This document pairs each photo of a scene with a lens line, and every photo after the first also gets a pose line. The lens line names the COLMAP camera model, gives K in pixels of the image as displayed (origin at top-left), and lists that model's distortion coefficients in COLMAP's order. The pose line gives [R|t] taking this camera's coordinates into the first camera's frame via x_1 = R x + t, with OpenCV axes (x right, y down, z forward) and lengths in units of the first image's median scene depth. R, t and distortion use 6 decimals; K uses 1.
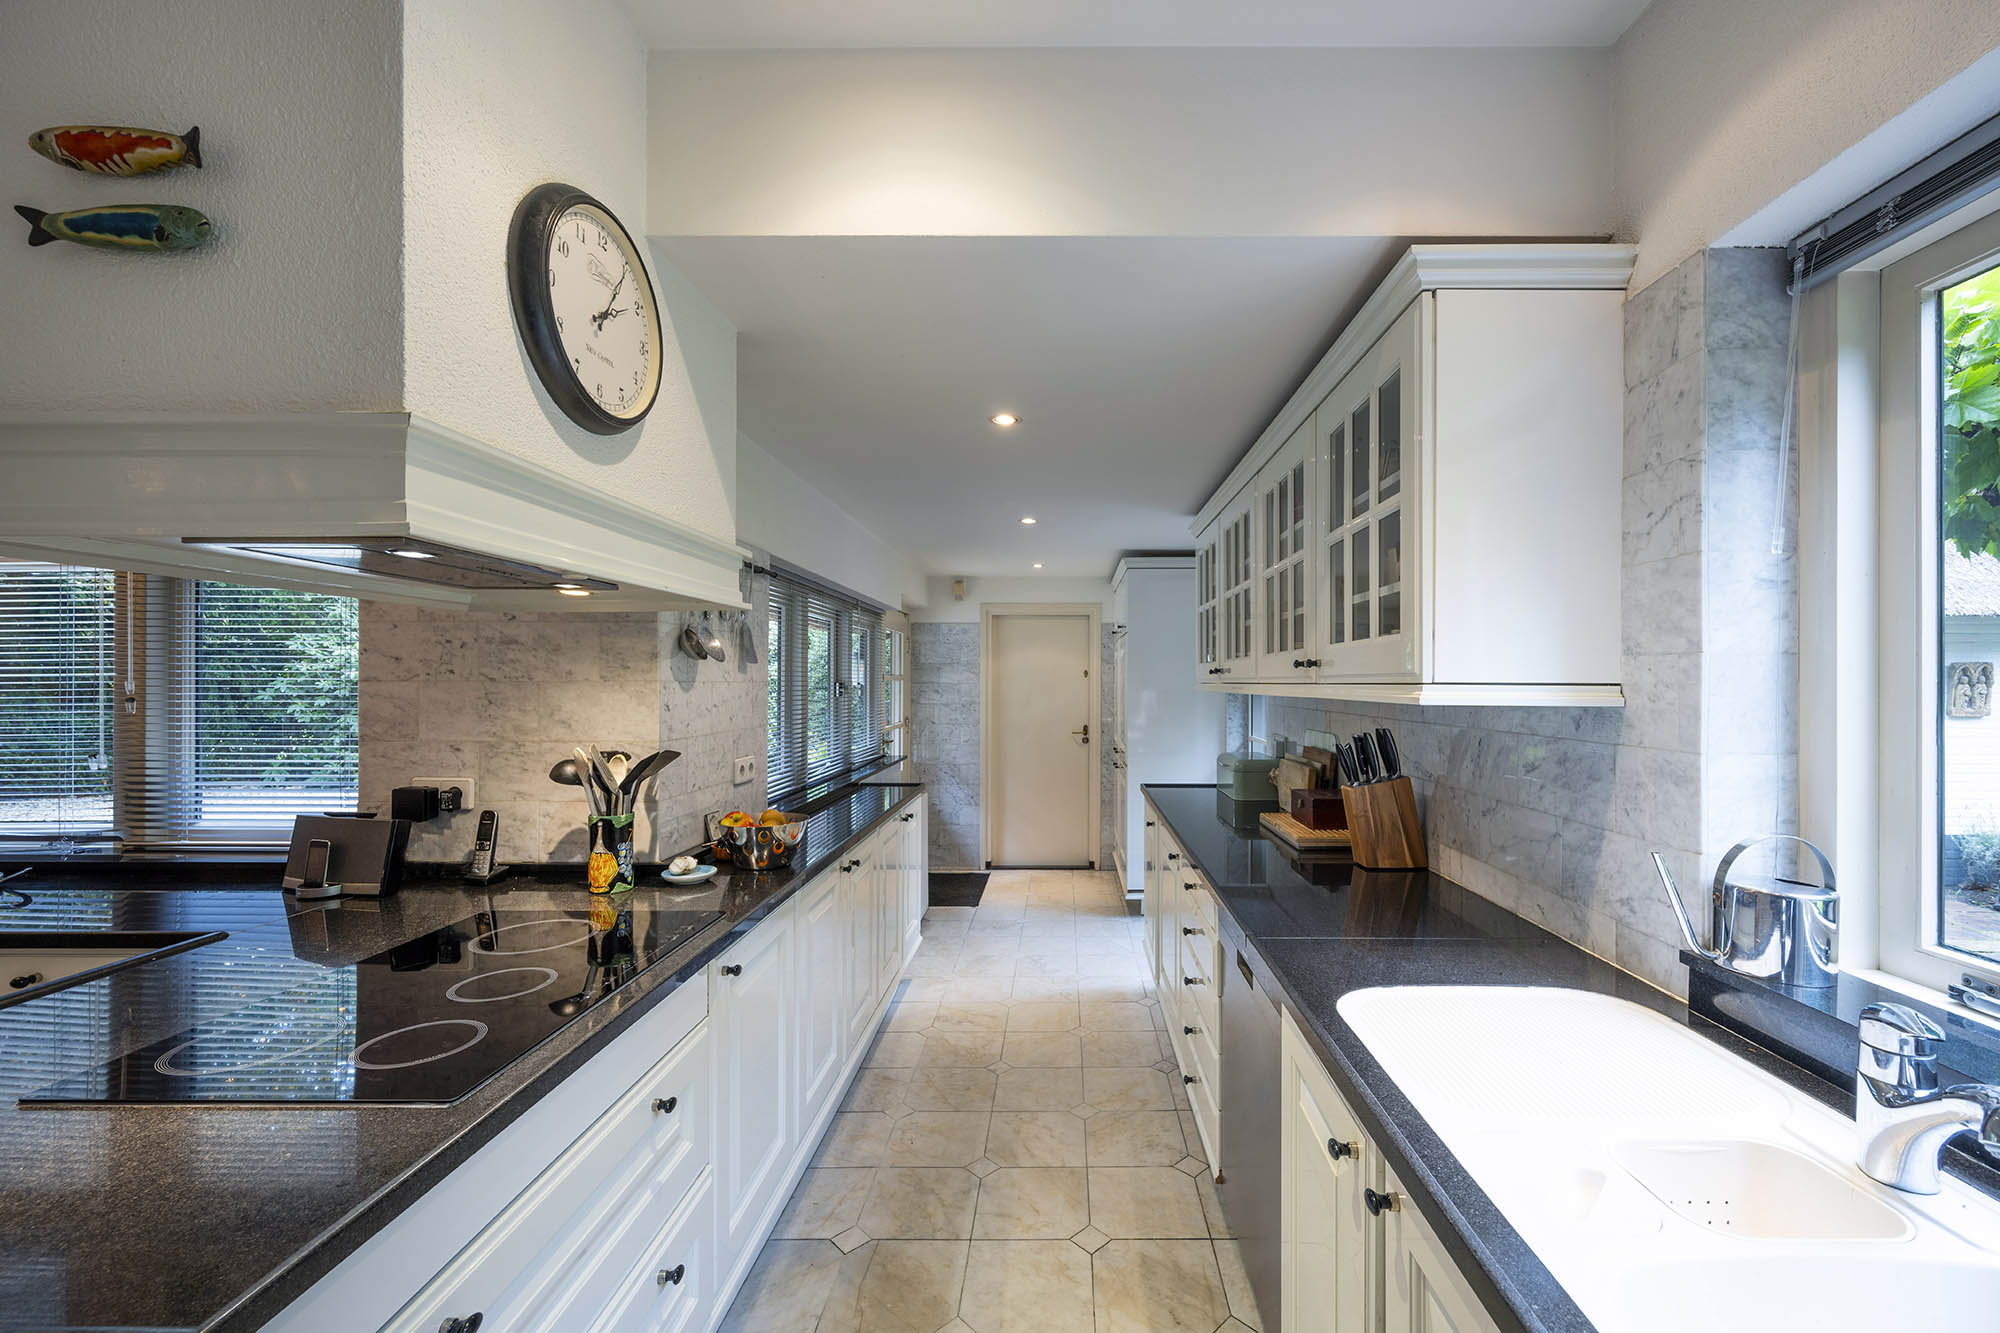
lens RADIAL K [[791.0, 0, 1067.2], [0, 791.0, 678.1], [0, 0, 1]] dist [-0.003184, 0.000391]
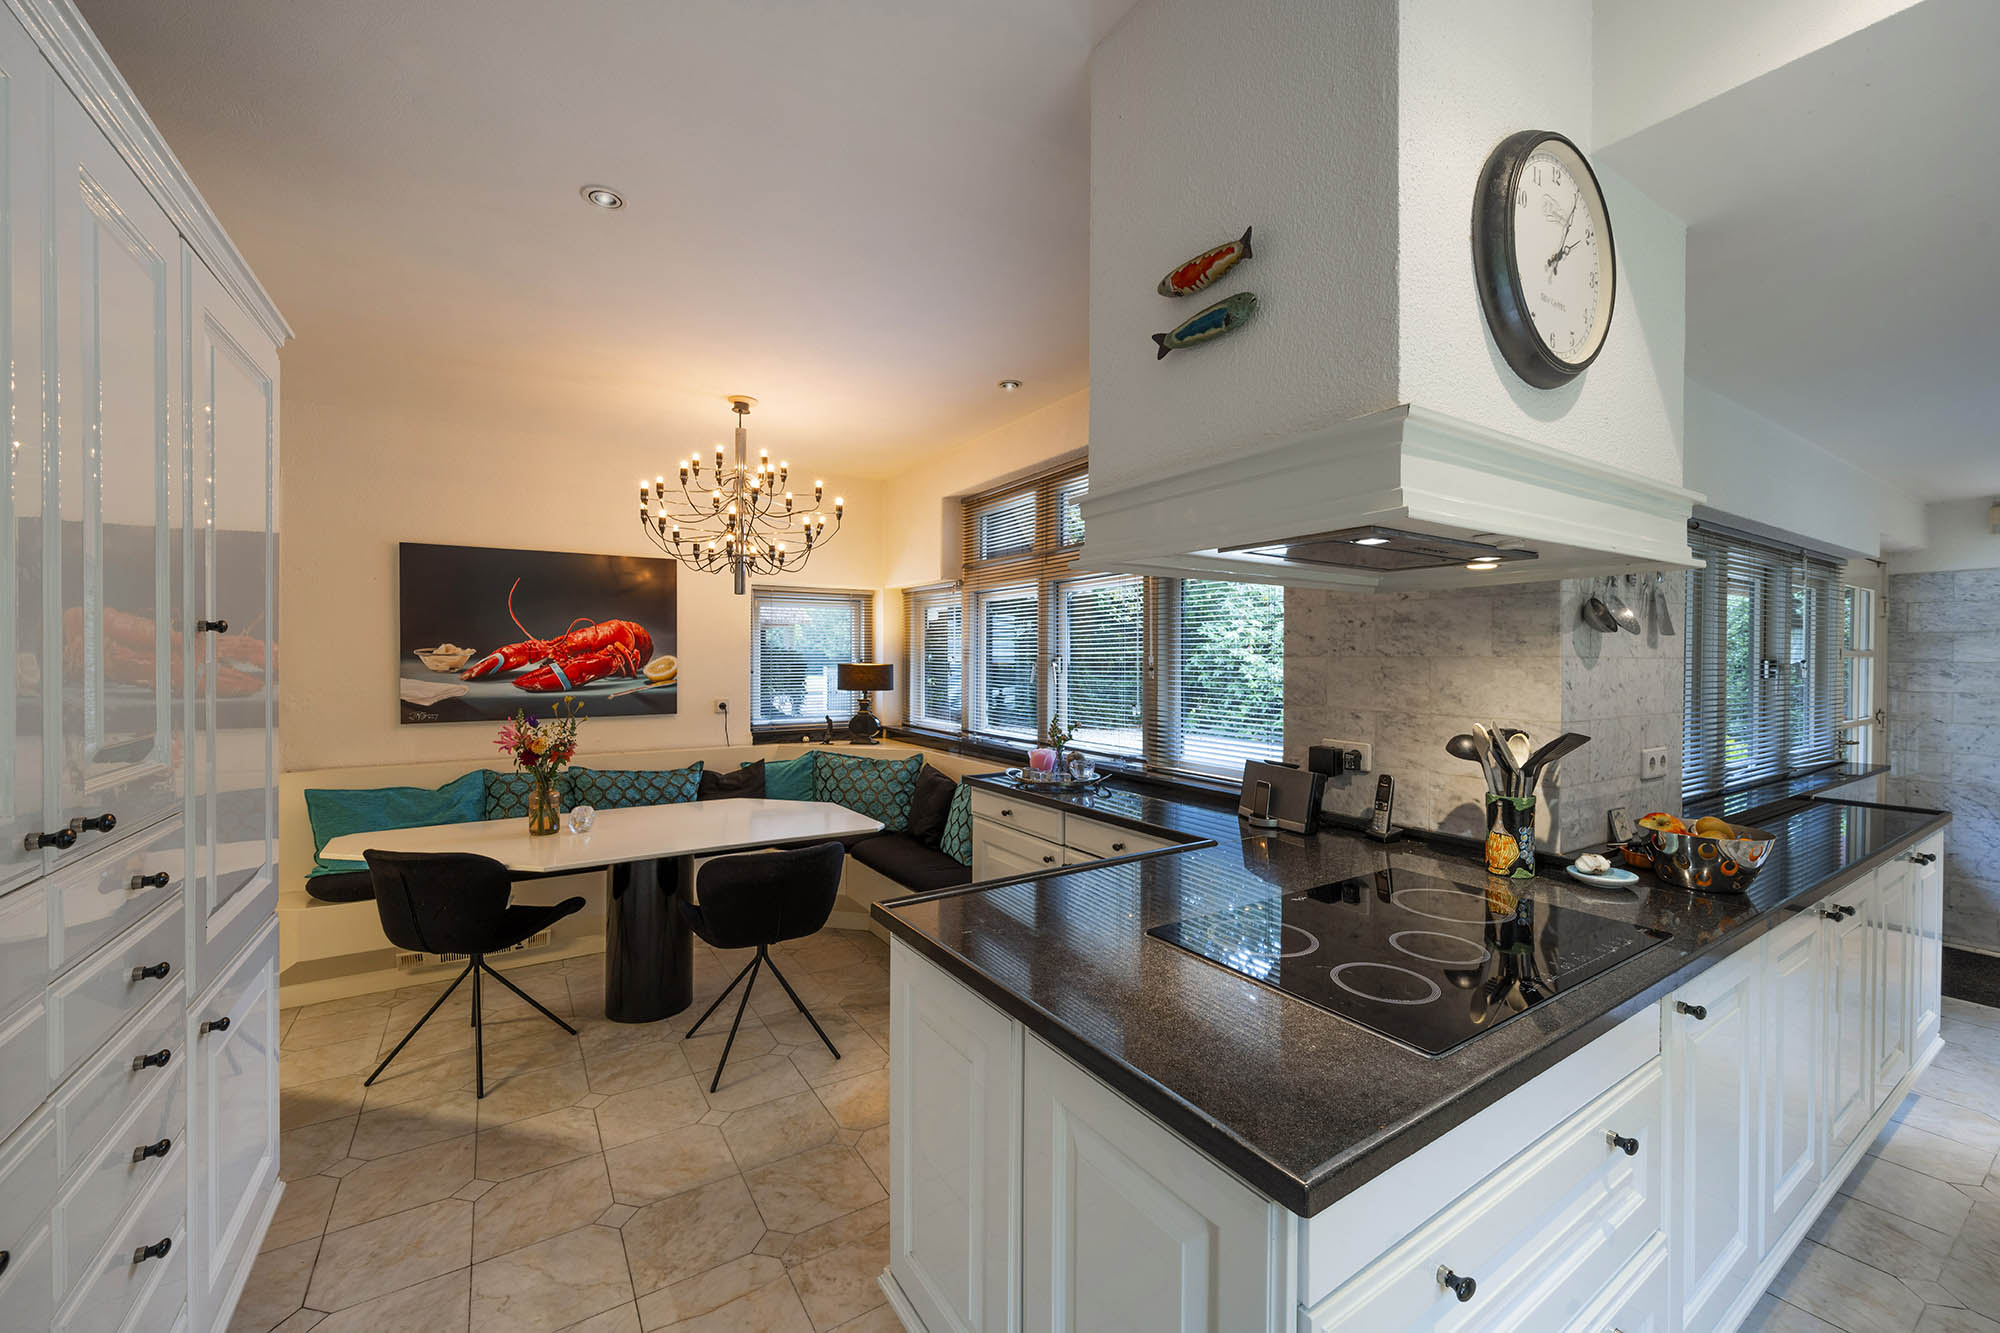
lens RADIAL K [[791.0, 0, 1039.9], [0, 791.0, 664.9], [0, 0, 1]] dist [-0.003184, 0.000391]
pose [[0.559005, 0.010095, -0.829103, -0.095712], [-0.000229, 0.999928, 0.012021, 0.002568], [0.829164, -0.006530, 0.558967, -0.008612]]
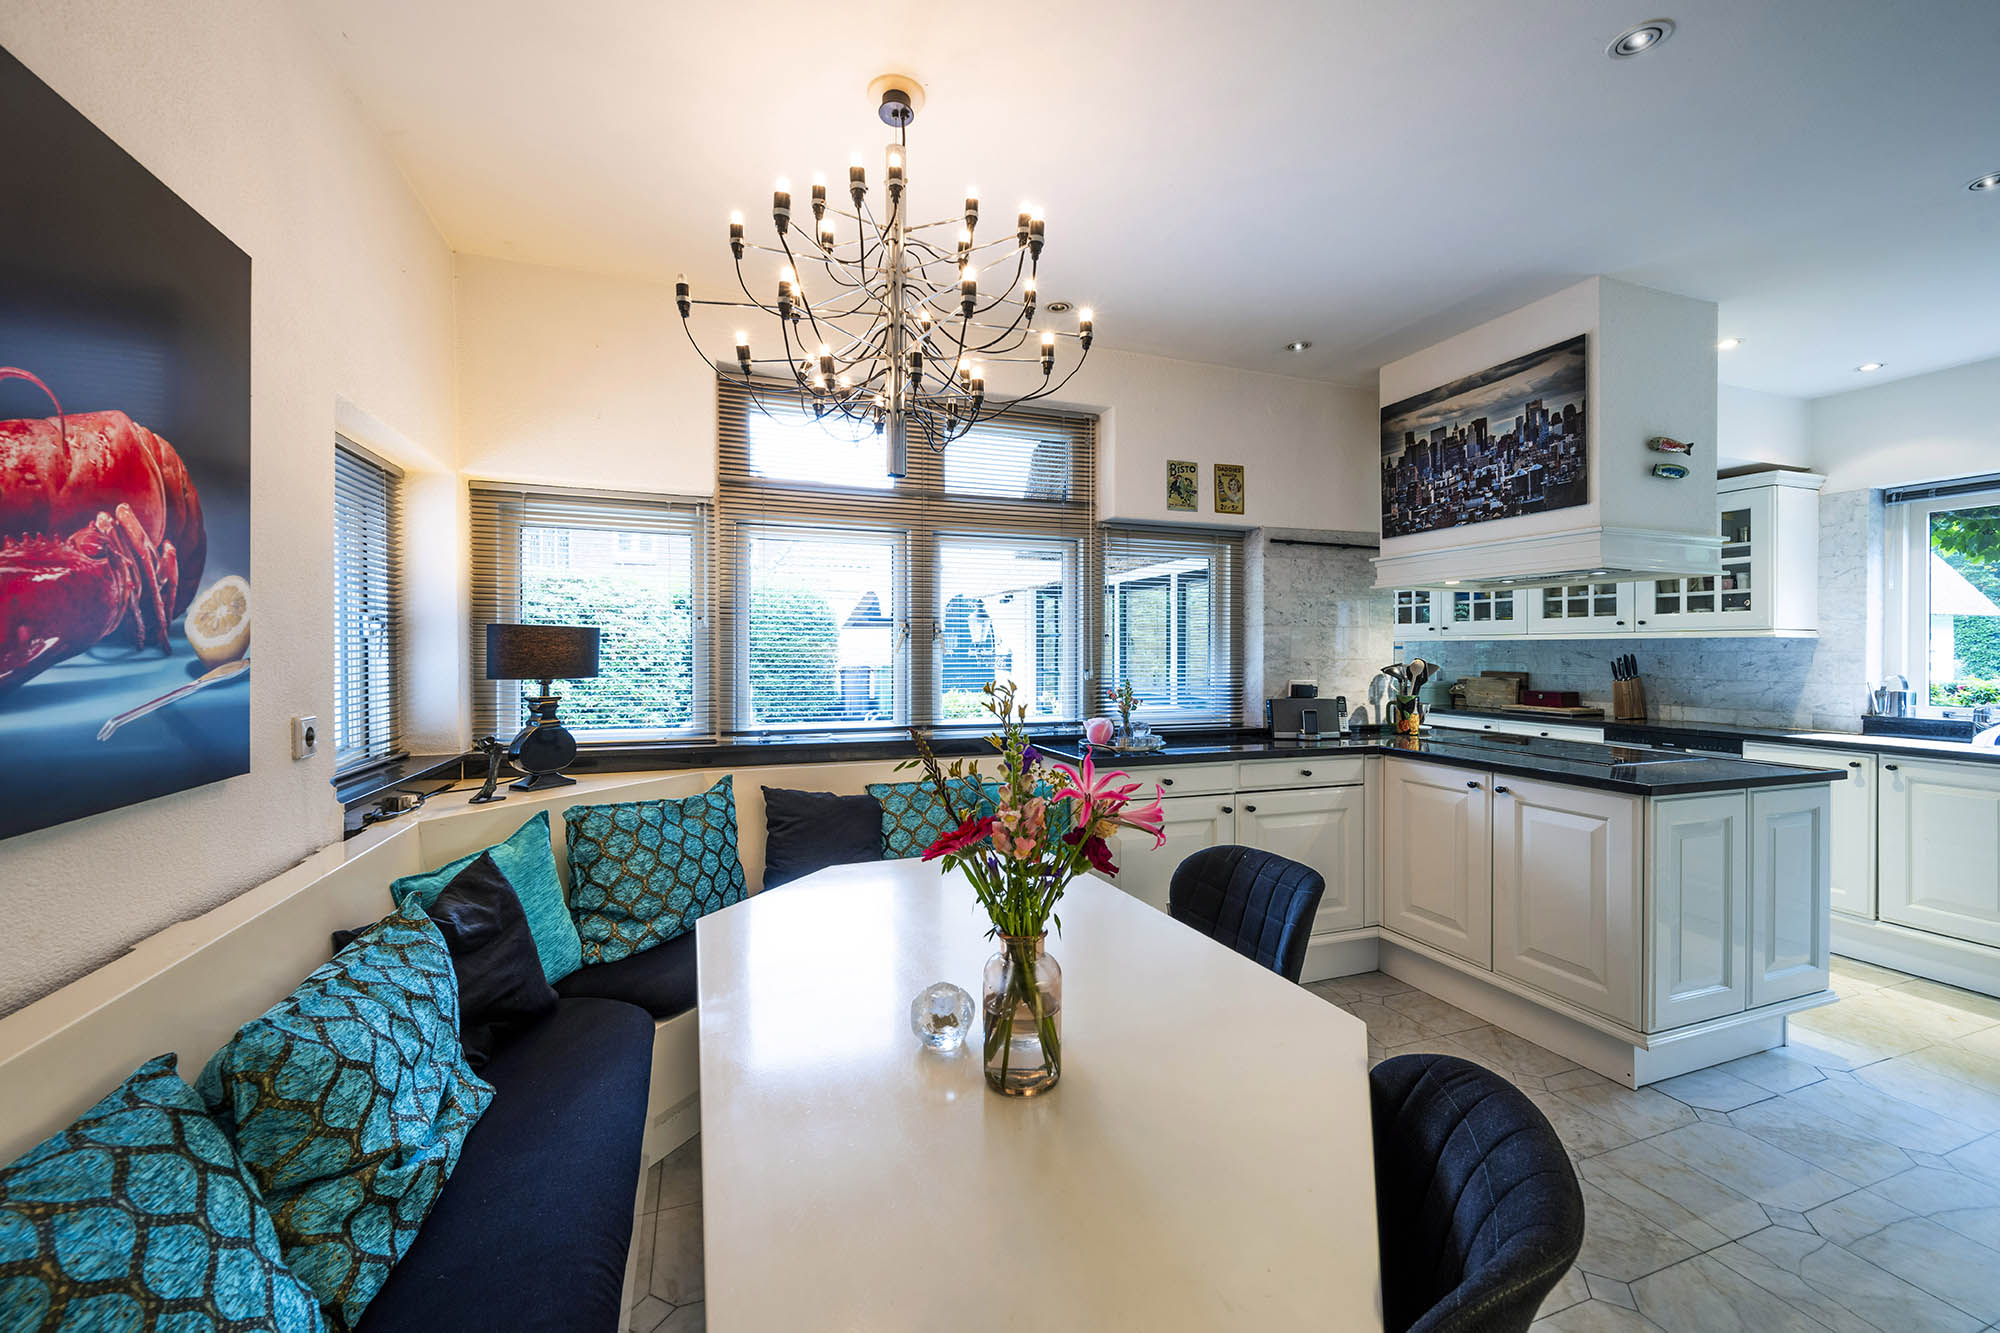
lens RADIAL K [[791.0, 0, 989.7], [0, 791.0, 656.6], [0, 0, 1]] dist [-0.003184, 0.000391]
pose [[0.939450, 0.000292, 0.342685, -2.203824], [-0.004219, 0.999934, 0.010715, 0.061271], [-0.342659, -0.011512, 0.939389, -0.460777]]
